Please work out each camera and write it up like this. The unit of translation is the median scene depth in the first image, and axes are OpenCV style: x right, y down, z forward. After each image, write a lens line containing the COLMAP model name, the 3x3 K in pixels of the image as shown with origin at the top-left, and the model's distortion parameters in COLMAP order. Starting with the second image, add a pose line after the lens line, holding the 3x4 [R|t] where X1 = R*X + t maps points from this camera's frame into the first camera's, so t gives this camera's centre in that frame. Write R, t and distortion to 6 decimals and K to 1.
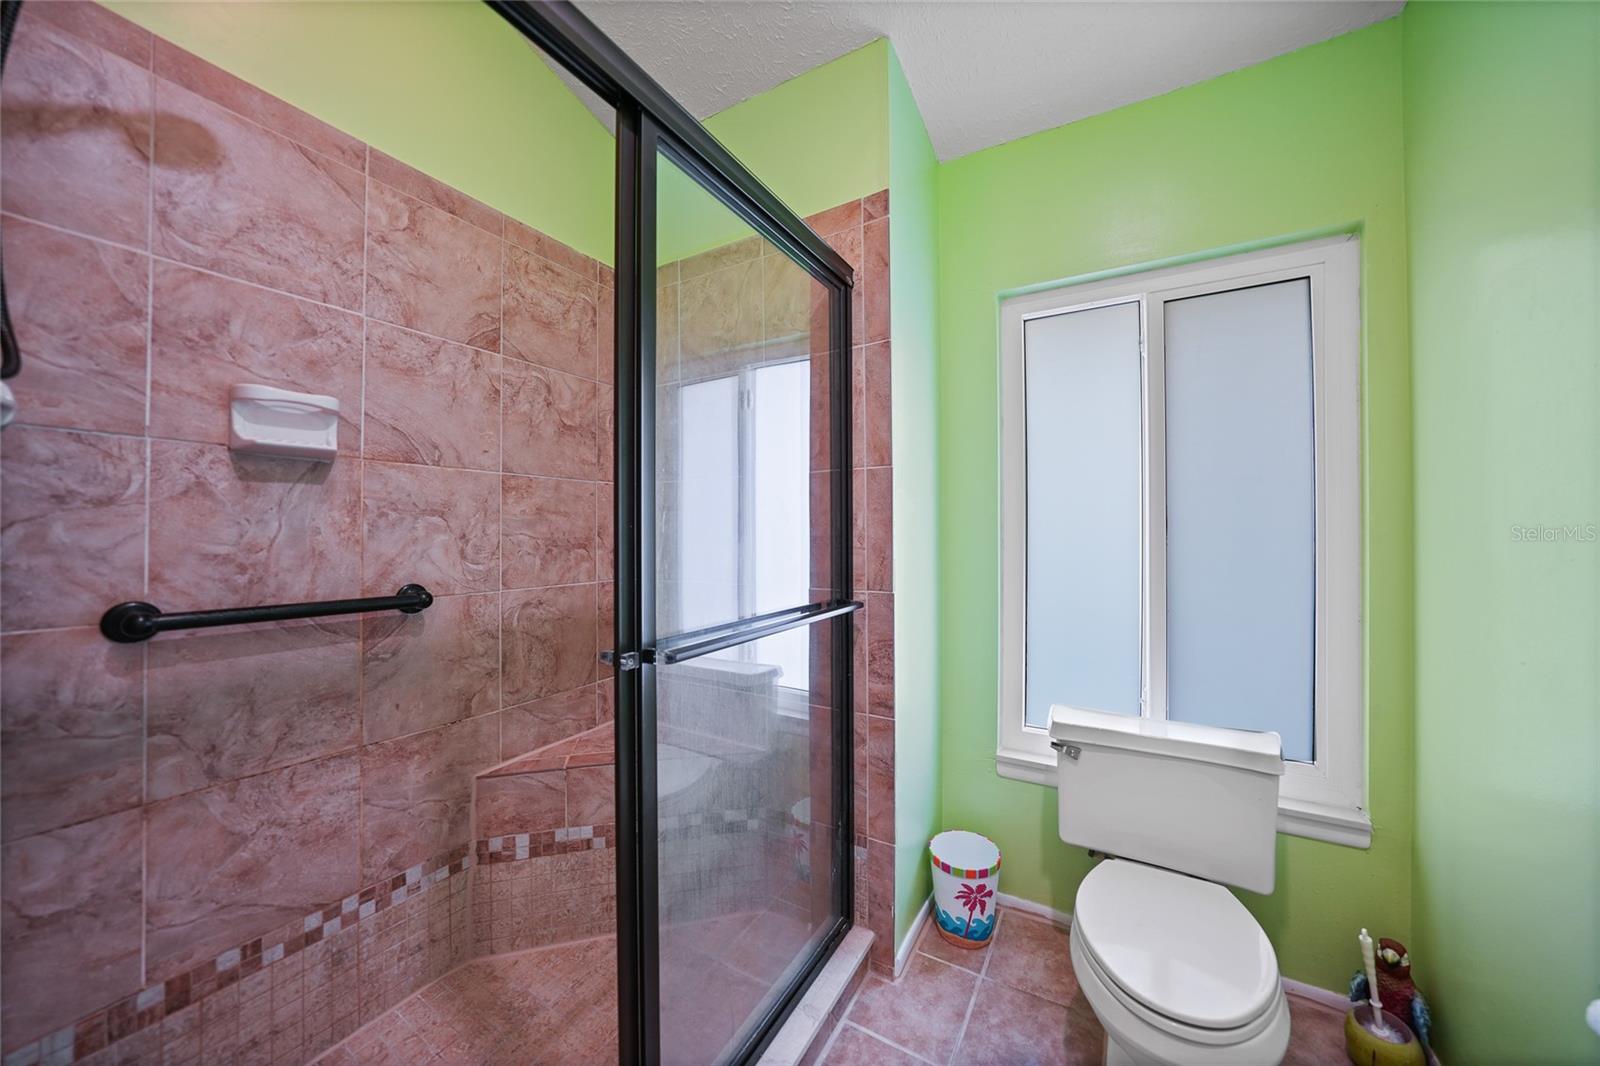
lens RADIAL K [[554.3, 0, 802.3], [0, 554.3, 532.3], [0, 0, 1]] dist [-0.017843, 0.001953]
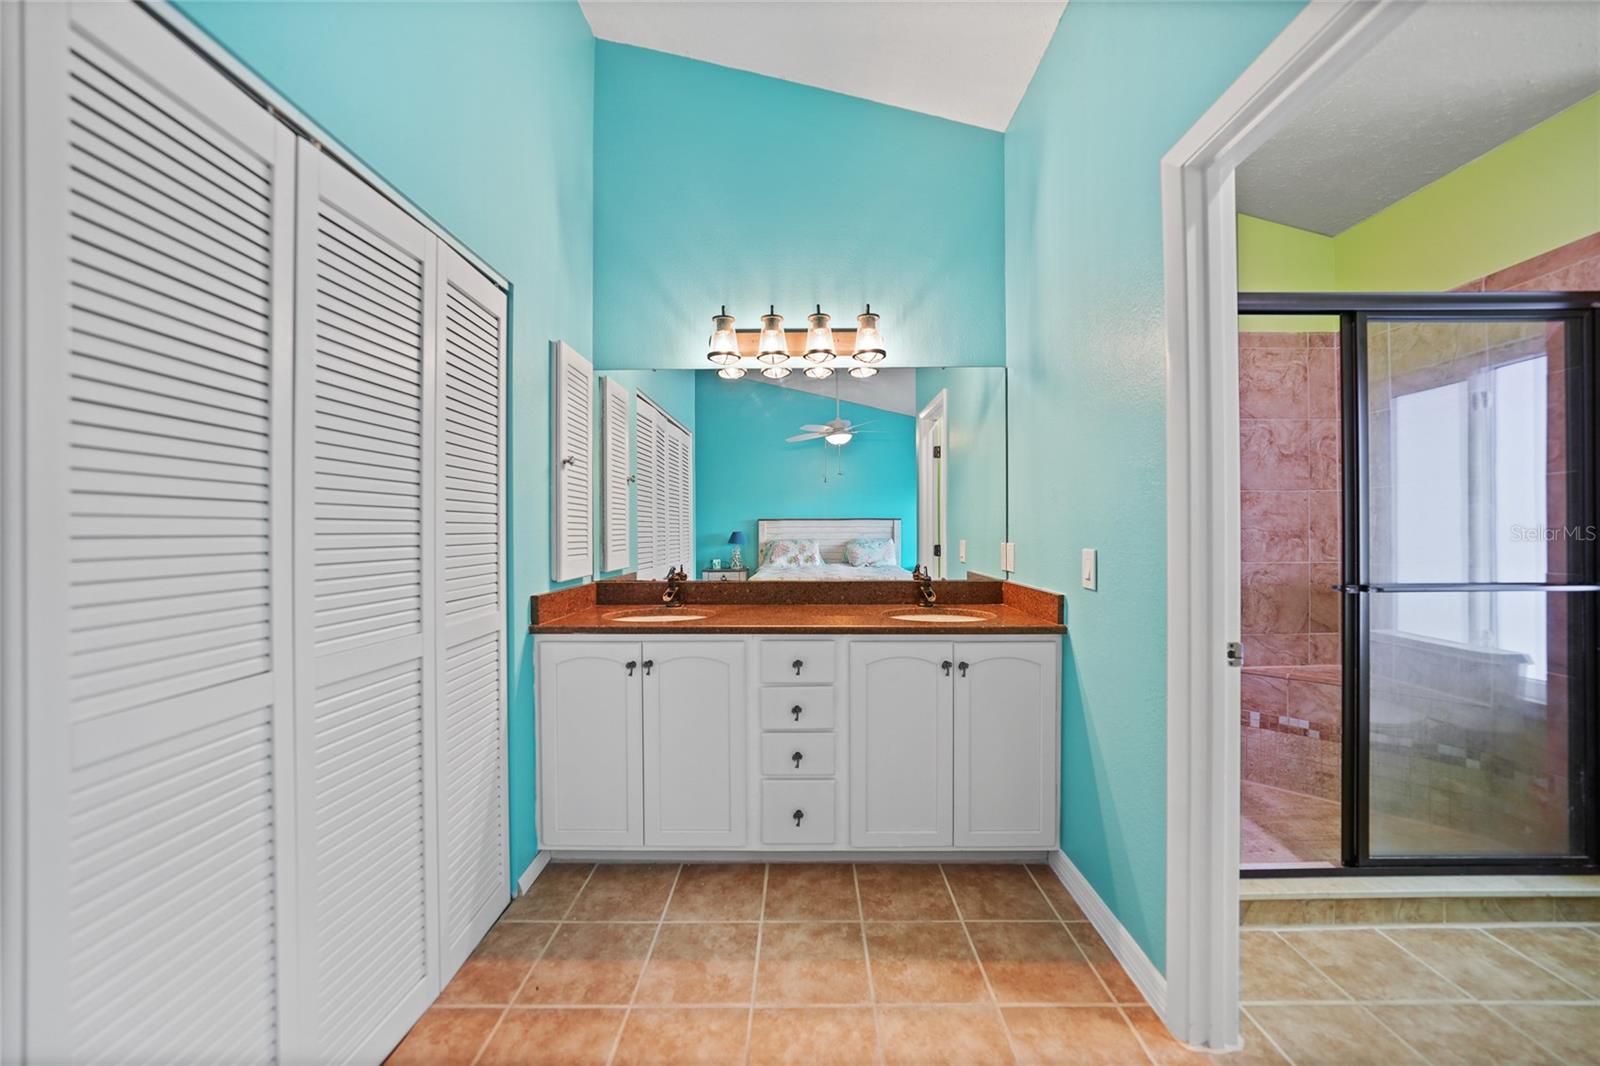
lens RADIAL K [[554.3, 0, 798.8], [0, 554.3, 531.4], [0, 0, 1]] dist [-0.017843, 0.001953]
pose [[0.489938, 0.000225, -0.871757, 0.238101], [0.005673, 0.999978, 0.003446, -0.000361], [0.871739, -0.006634, 0.489926, -0.951345]]
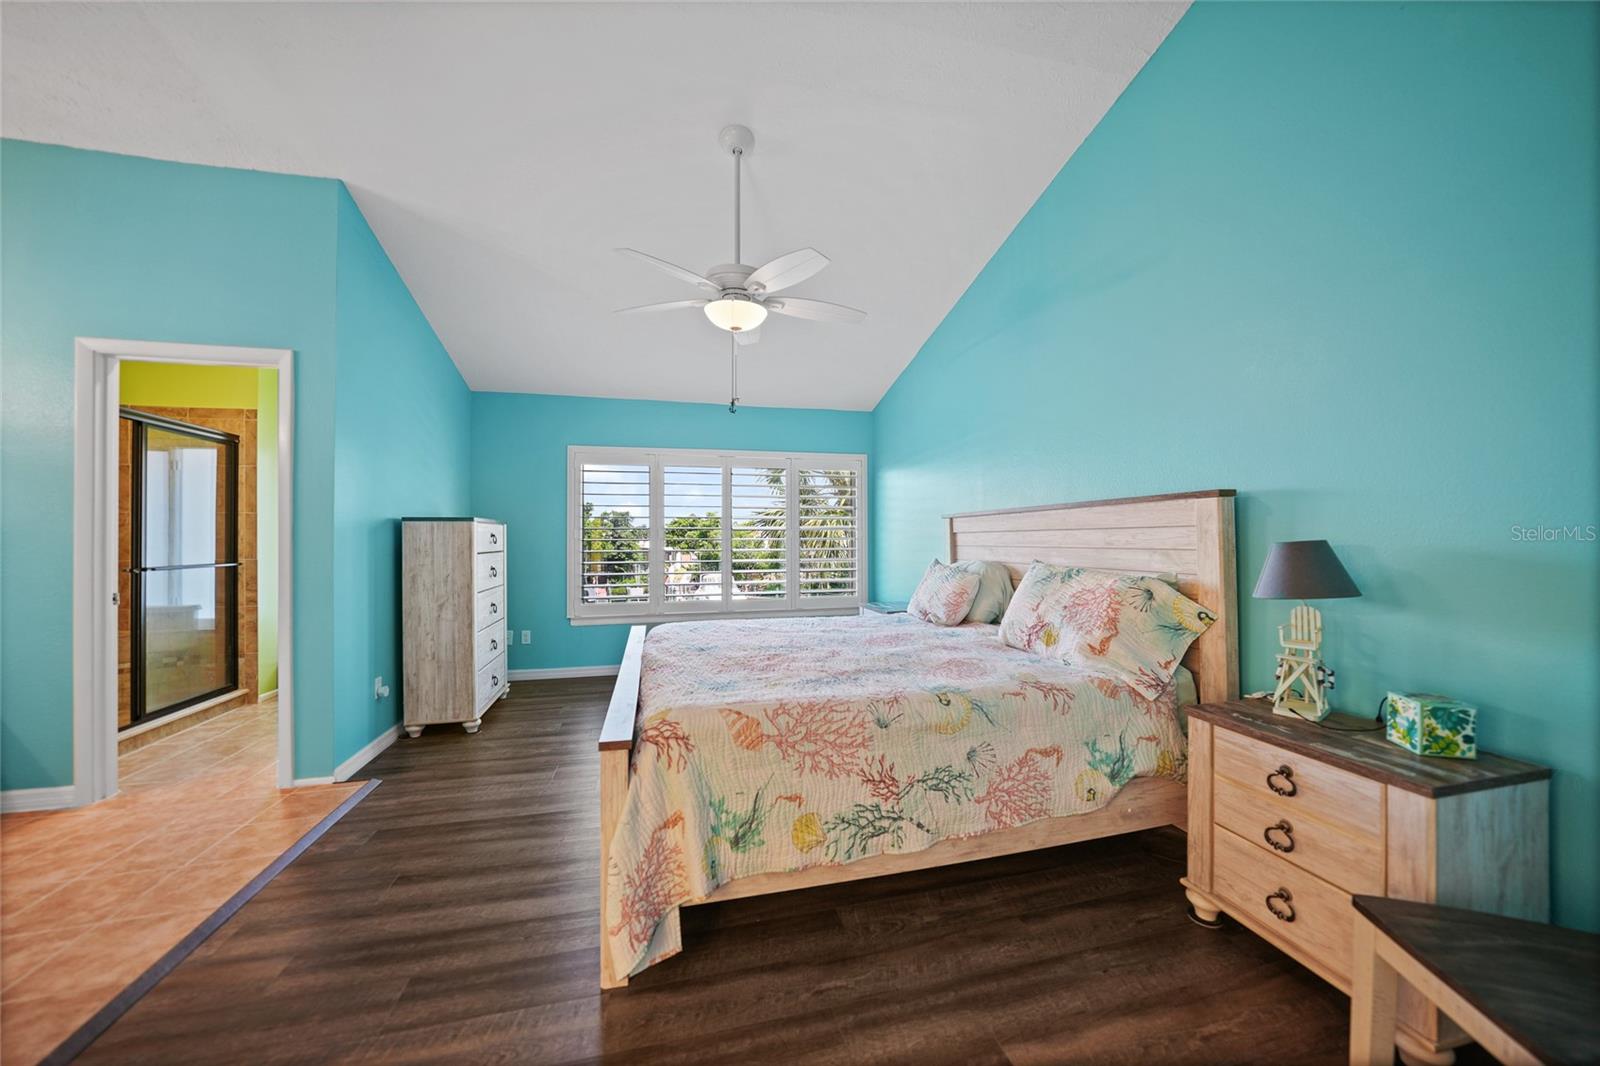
lens RADIAL K [[554.3, 0, 799.4], [0, 554.3, 529.4], [0, 0, 1]] dist [-0.017843, 0.001953]
pose [[0.713602, 0.007692, 0.700509, 0.176161], [0.001111, 0.999926, -0.012111, -0.000807], [-0.700550, 0.009421, 0.713541, -2.623495]]
